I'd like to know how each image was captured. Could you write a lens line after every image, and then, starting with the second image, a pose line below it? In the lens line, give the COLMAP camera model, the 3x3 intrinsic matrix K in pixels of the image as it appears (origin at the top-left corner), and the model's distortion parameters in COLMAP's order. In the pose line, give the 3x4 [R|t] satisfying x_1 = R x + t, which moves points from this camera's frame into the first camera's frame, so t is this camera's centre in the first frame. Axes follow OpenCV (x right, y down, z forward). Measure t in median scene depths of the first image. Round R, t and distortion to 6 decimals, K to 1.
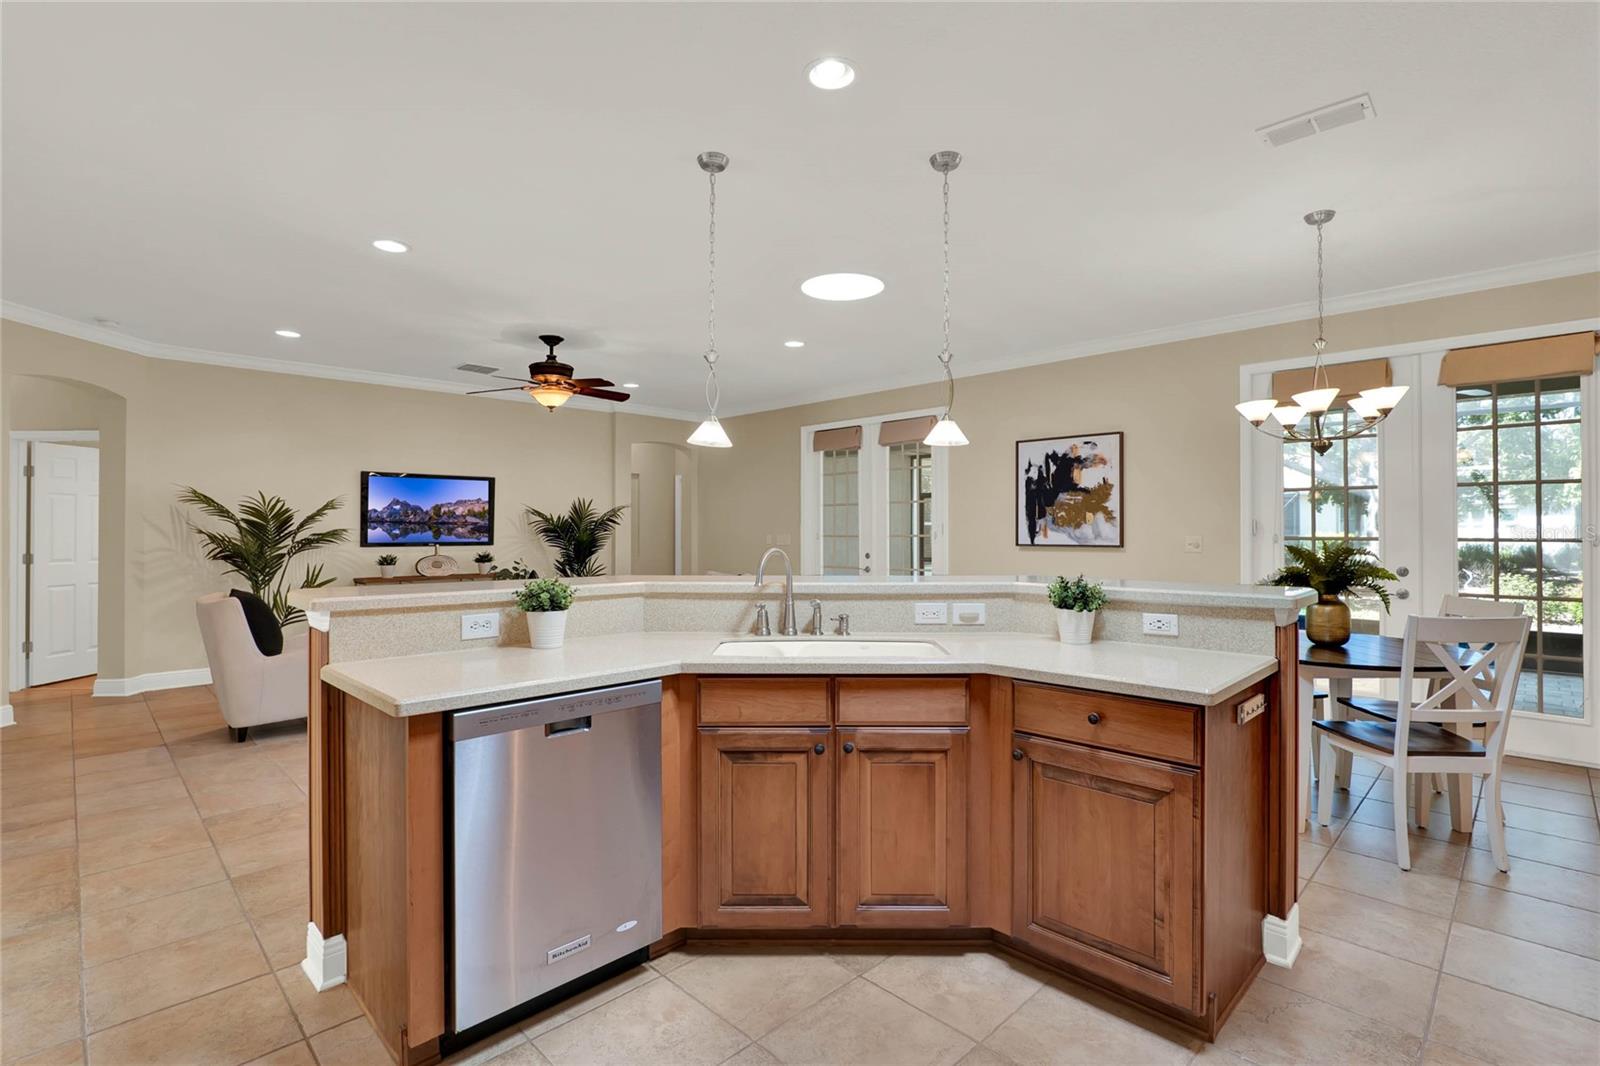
lens RADIAL K [[749.2, 0, 816.0], [0, 749.2, 533.5], [0, 0, 1]] dist [-0.023918, 0.008177]
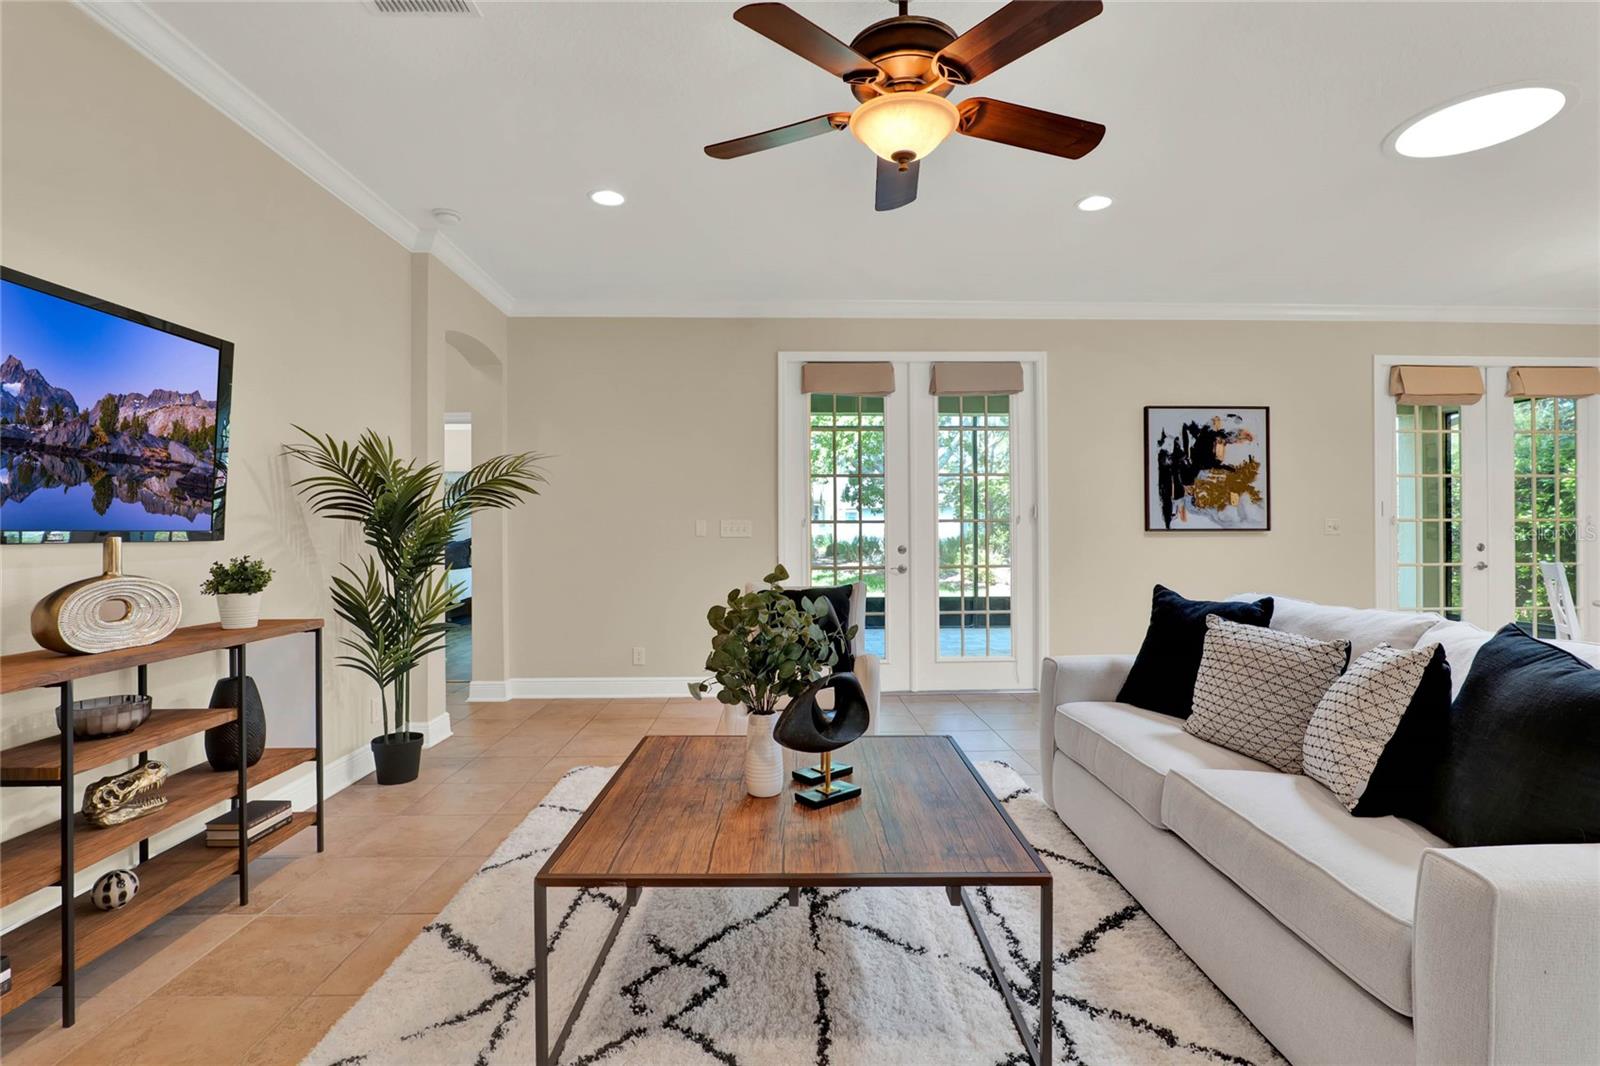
lens RADIAL K [[749.2, 0, 806.3], [0, 749.2, 521.3], [0, 0, 1]] dist [-0.023918, 0.008177]
pose [[0.693144, 0.007666, 0.720759, -0.605434], [0.004601, 0.999876, -0.015059, 0.016352], [-0.720785, 0.013754, 0.693023, 0.711750]]
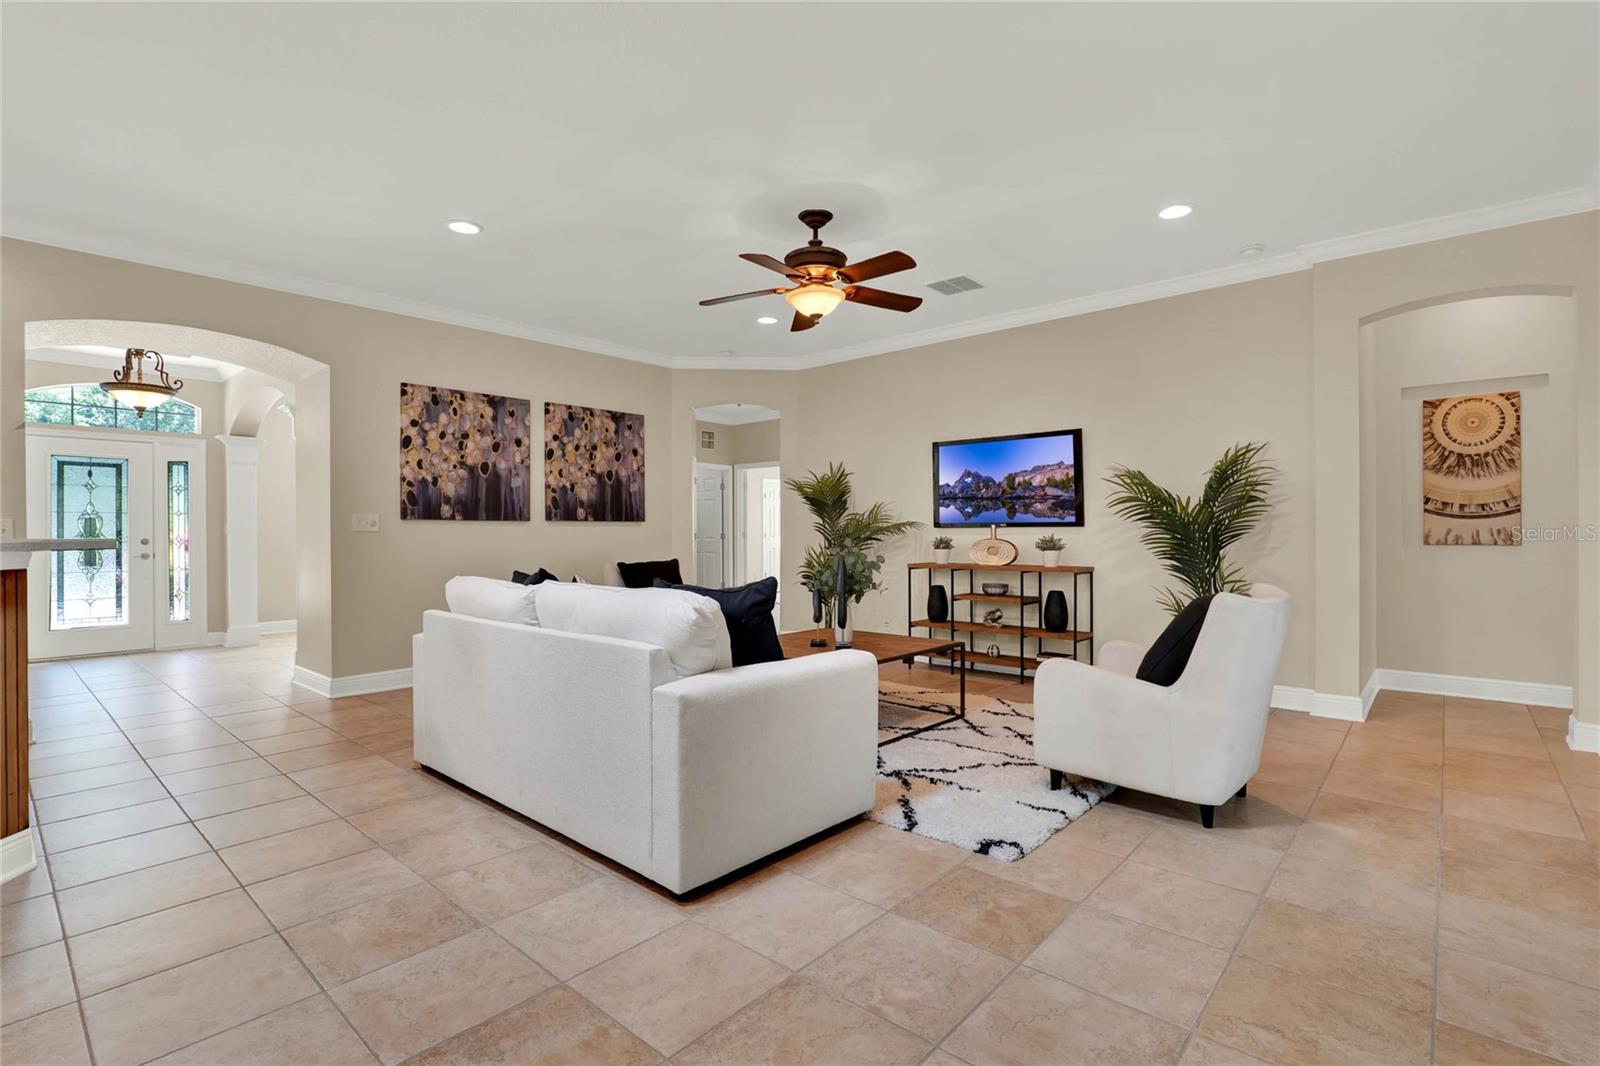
lens RADIAL K [[749.2, 0, 802.9], [0, 749.2, 534.1], [0, 0, 1]] dist [-0.023918, 0.008177]
pose [[0.044223, 0.004725, -0.999010, 0.302809], [0.000459, 0.999989, 0.004750, 0.023272], [0.999022, -0.000668, 0.044221, 0.877060]]
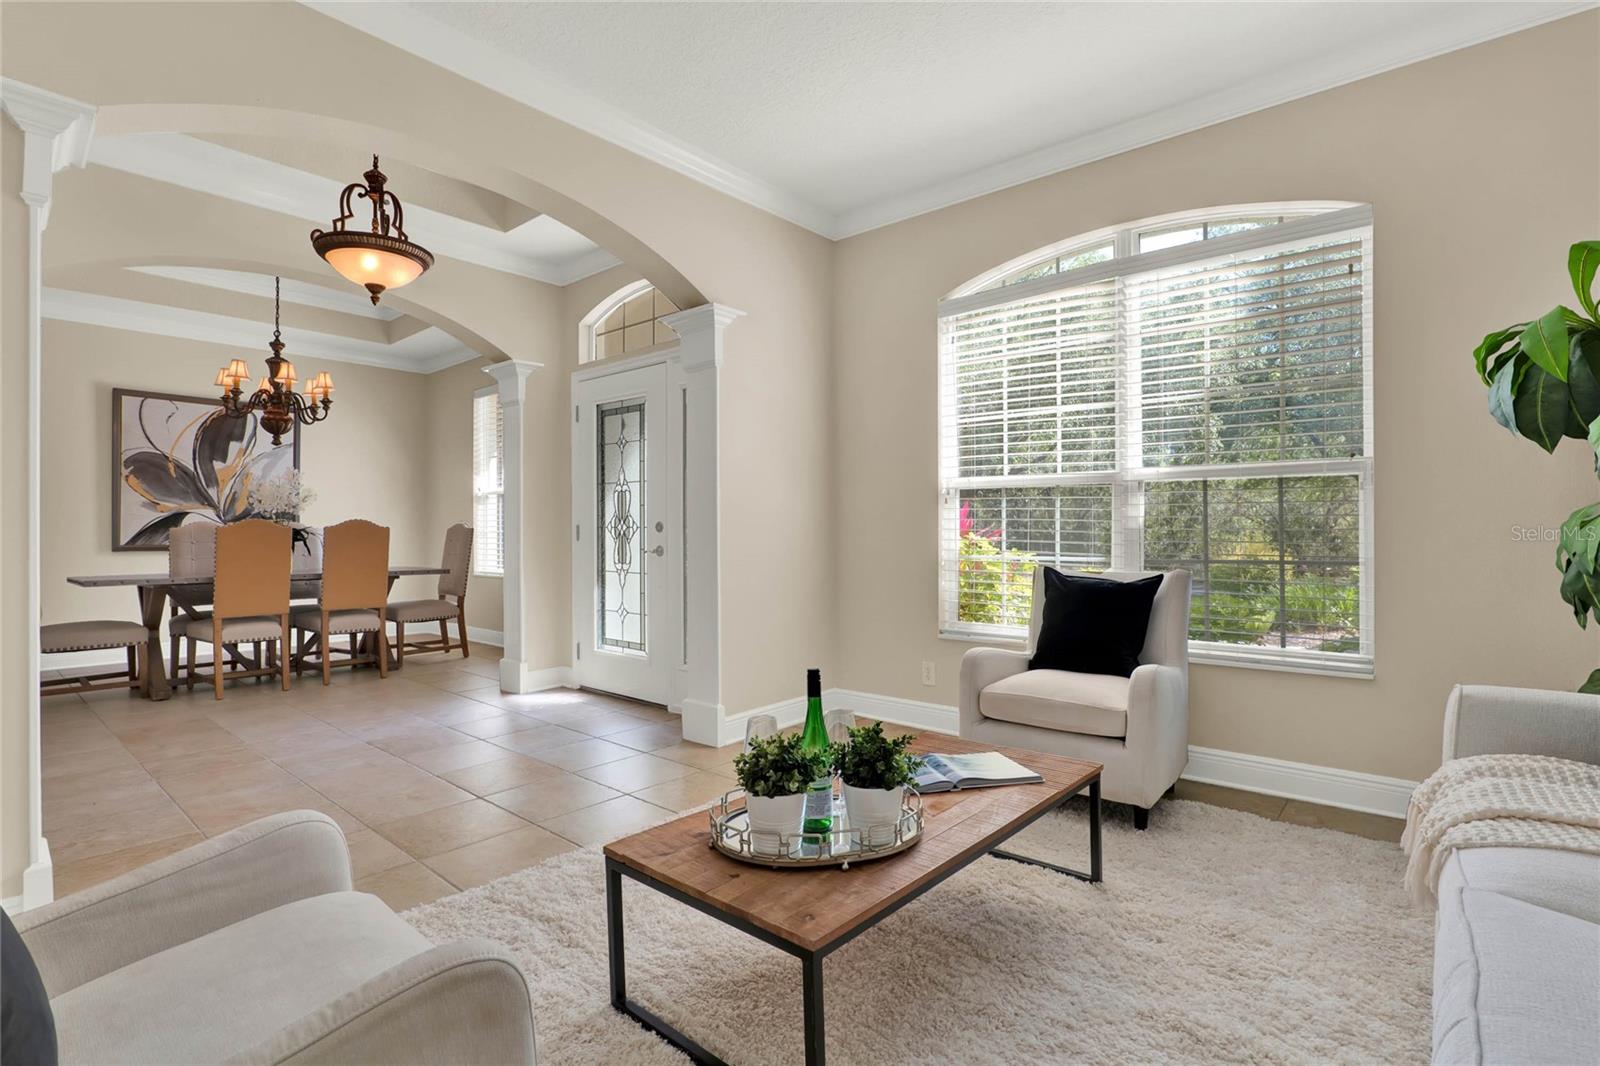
lens RADIAL K [[749.2, 0, 808.1], [0, 749.2, 531.6], [0, 0, 1]] dist [-0.023918, 0.008177]
pose [[-0.997504, 0.005115, -0.070420, -0.957159], [0.004568, 0.999958, 0.007925, 0.039659], [0.070457, 0.007584, -0.997486, 0.626198]]
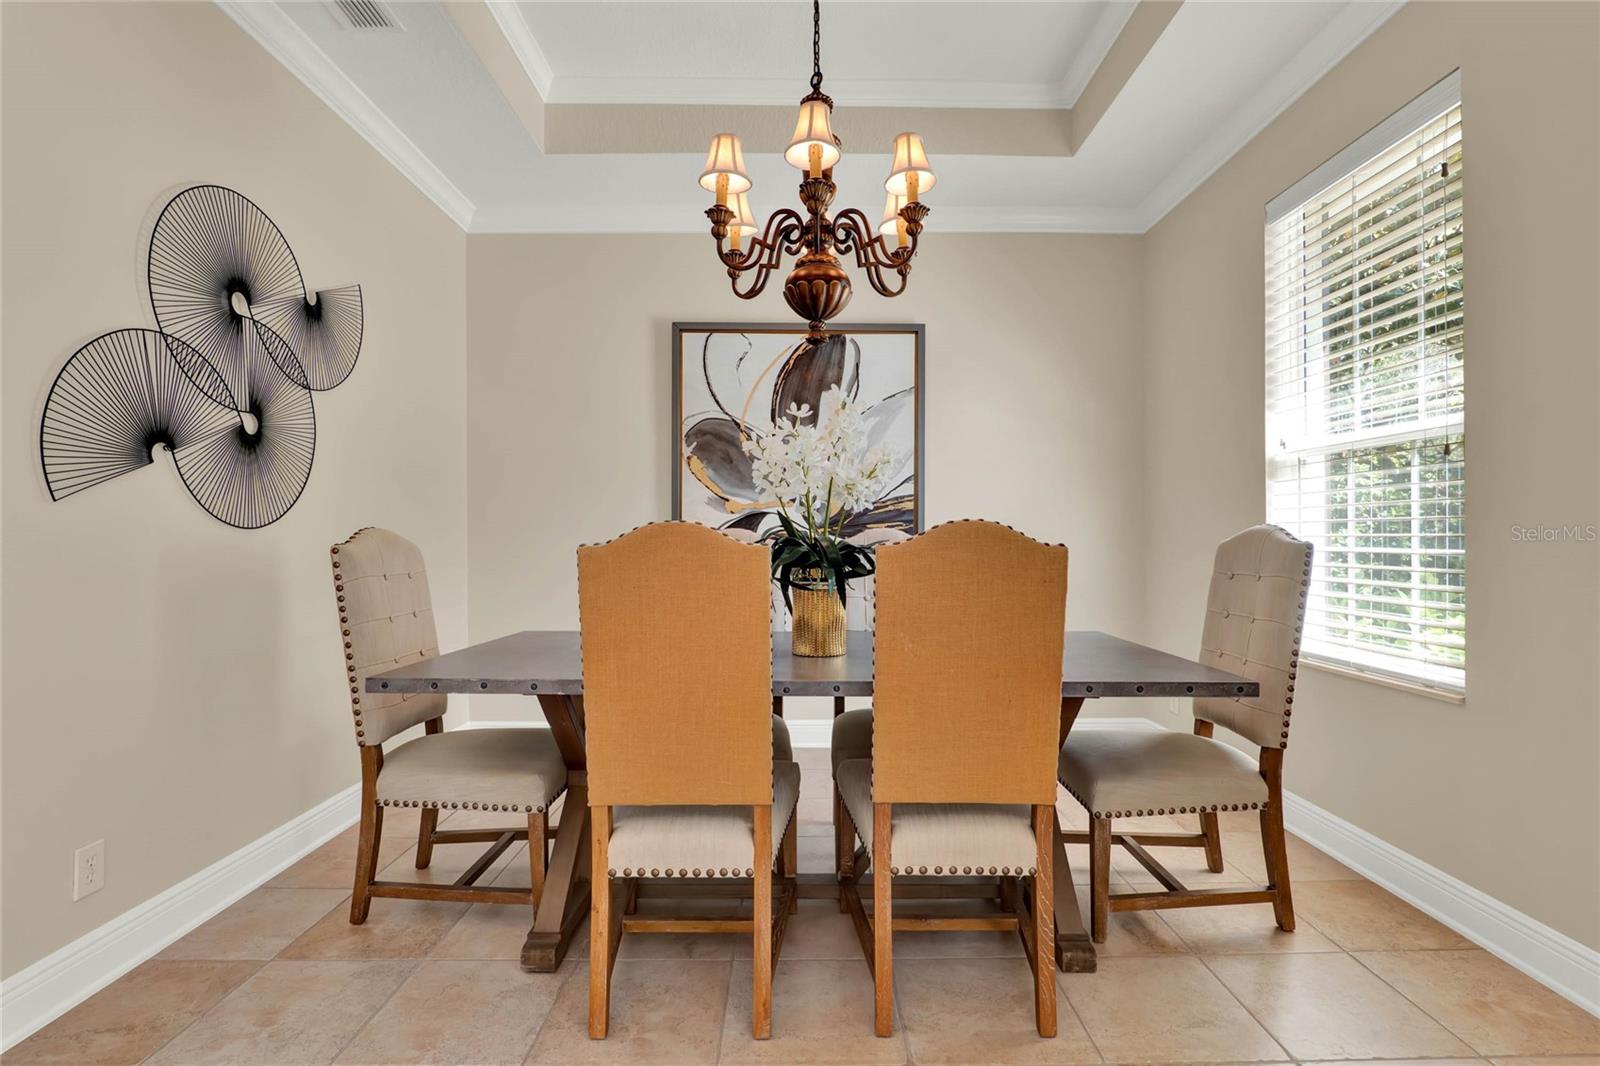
lens RADIAL K [[749.2, 0, 798.2], [0, 749.2, 530.3], [0, 0, 1]] dist [-0.023918, 0.008177]
pose [[-0.697741, 0.005675, 0.716327, -0.660558], [0.006109, 0.999979, -0.001971, 0.033806], [-0.716324, 0.003001, -0.697762, -0.006477]]
